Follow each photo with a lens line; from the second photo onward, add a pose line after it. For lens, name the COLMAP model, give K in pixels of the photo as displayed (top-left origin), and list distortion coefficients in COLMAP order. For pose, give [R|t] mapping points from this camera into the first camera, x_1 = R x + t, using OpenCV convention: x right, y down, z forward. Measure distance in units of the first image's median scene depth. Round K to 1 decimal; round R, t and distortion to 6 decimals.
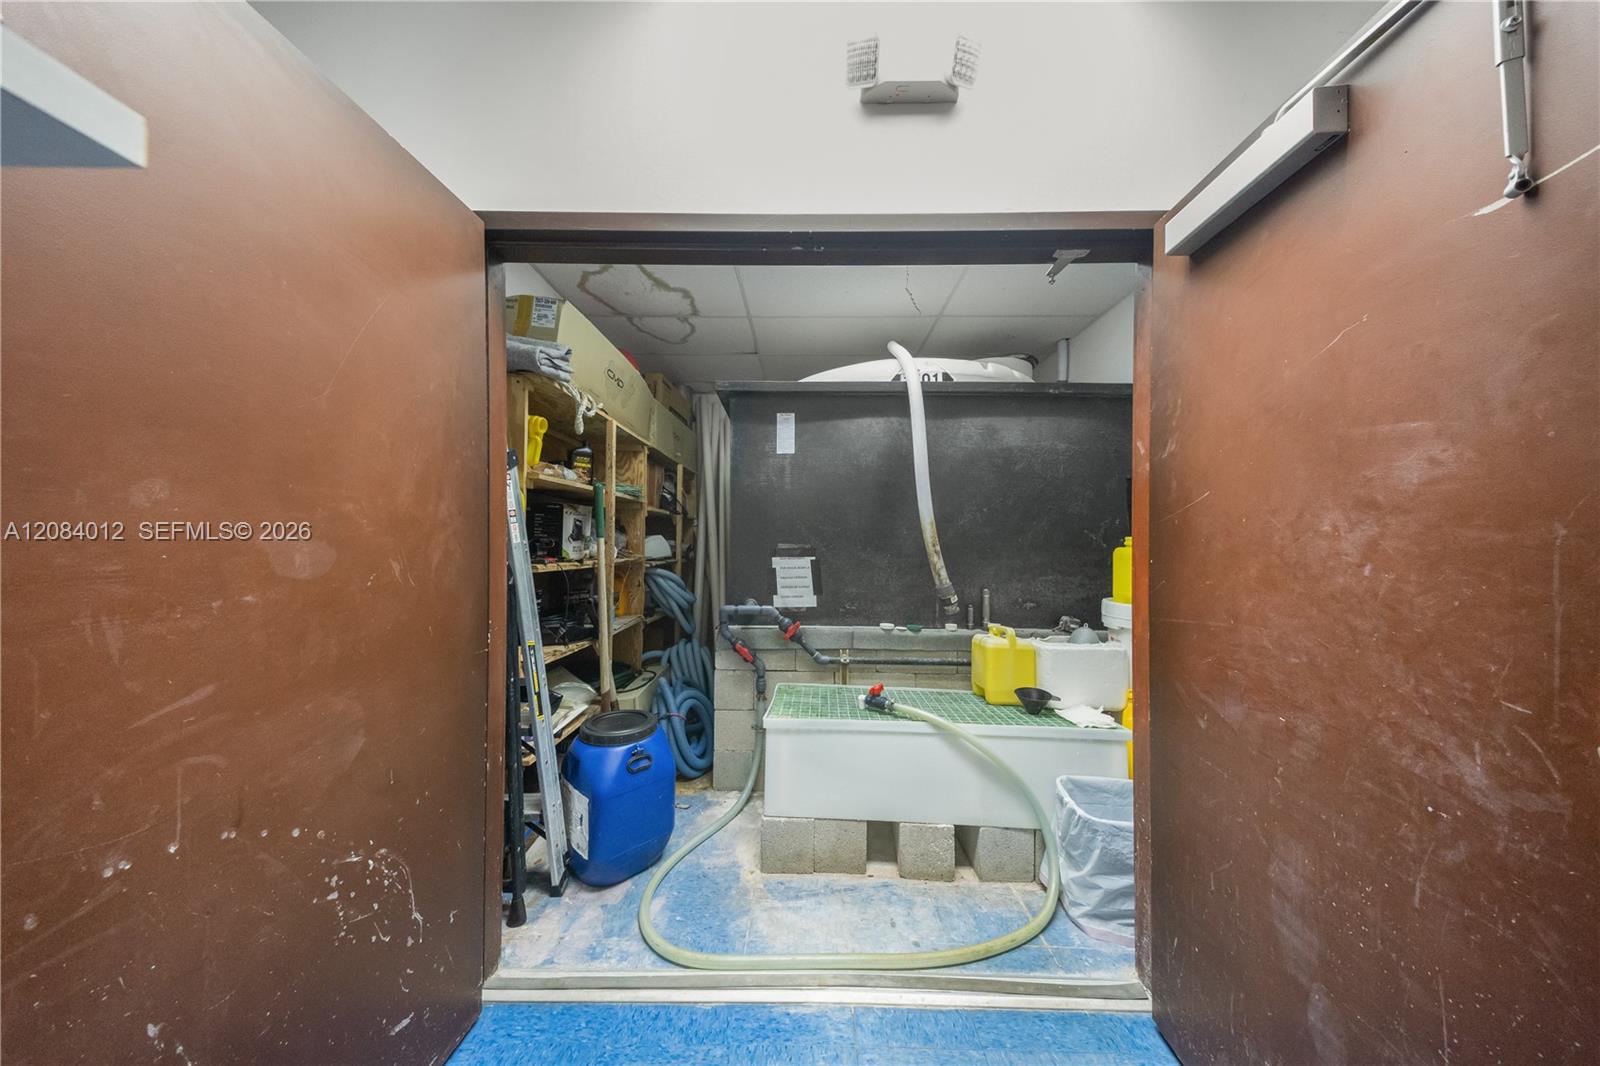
lens RADIAL K [[473.9, 0, 798.9], [0, 473.9, 540.5], [0, 0, 1]] dist [0.000718, 0.000000]
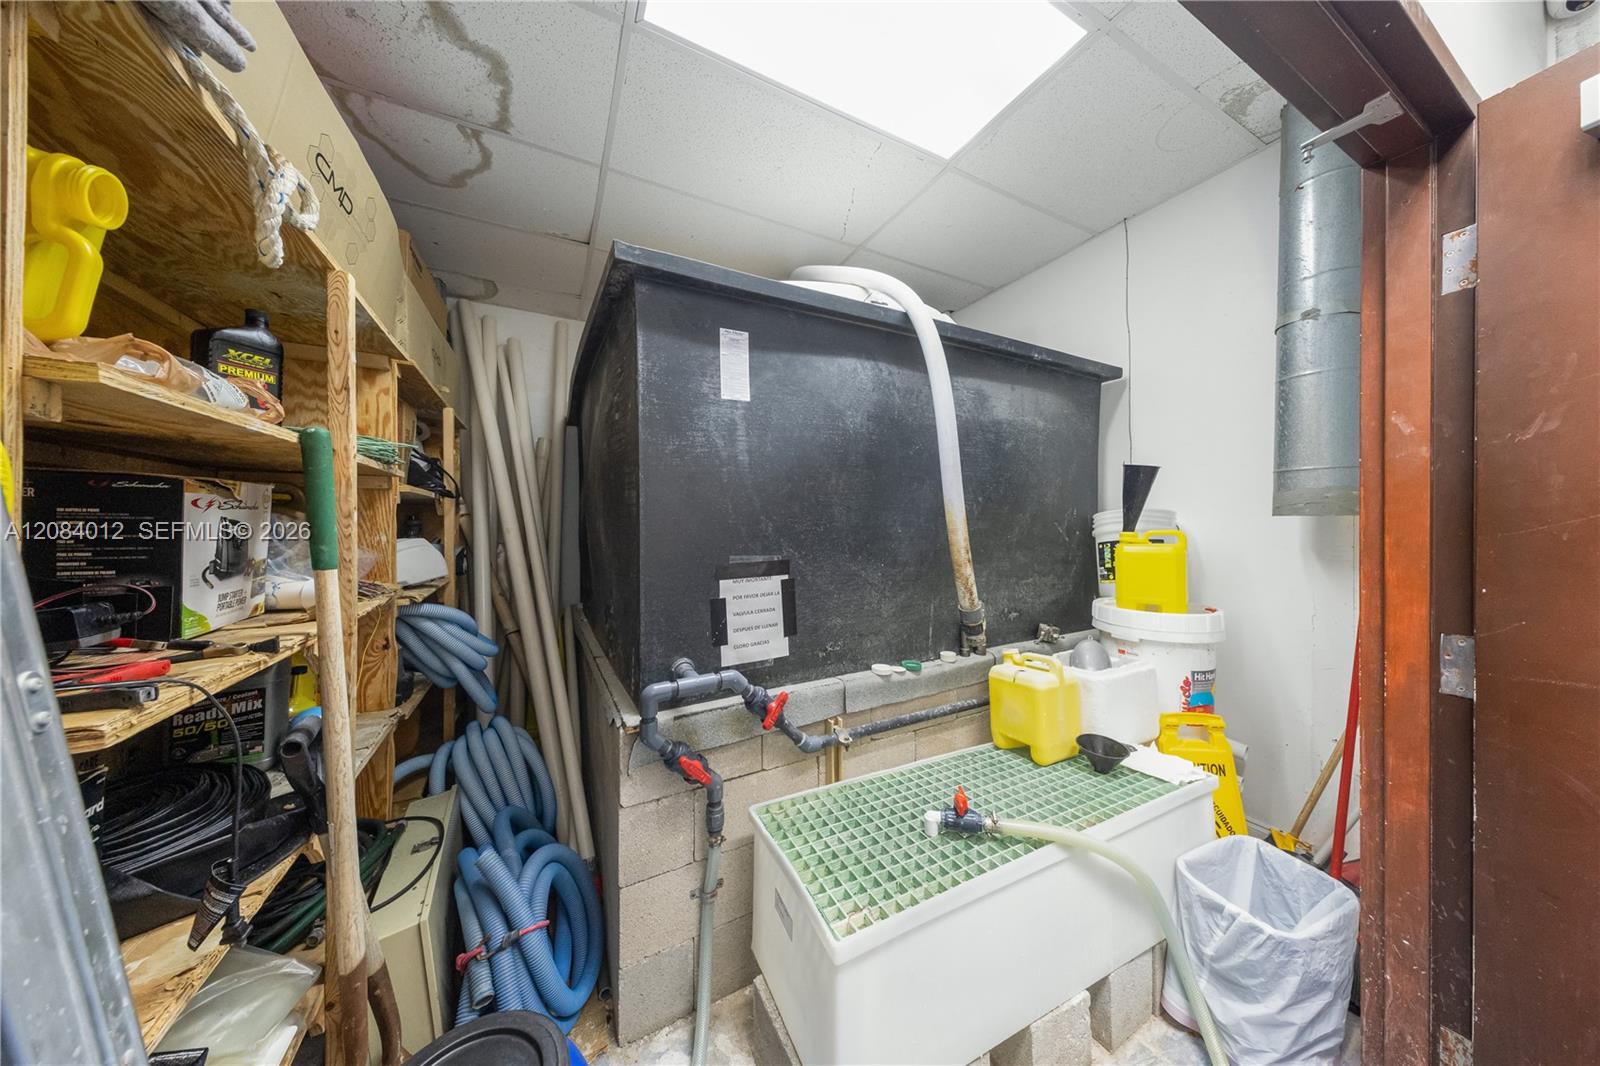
lens RADIAL K [[497.2, 0, 797.0], [0, 497.2, 522.7], [0, 0, 1]] dist [0.020707, -0.006471]
pose [[0.883022, -0.016730, 0.469034, -0.253277], [0.013465, 0.999856, 0.010314, -0.038664], [-0.469139, -0.002792, 0.883120, 0.428590]]
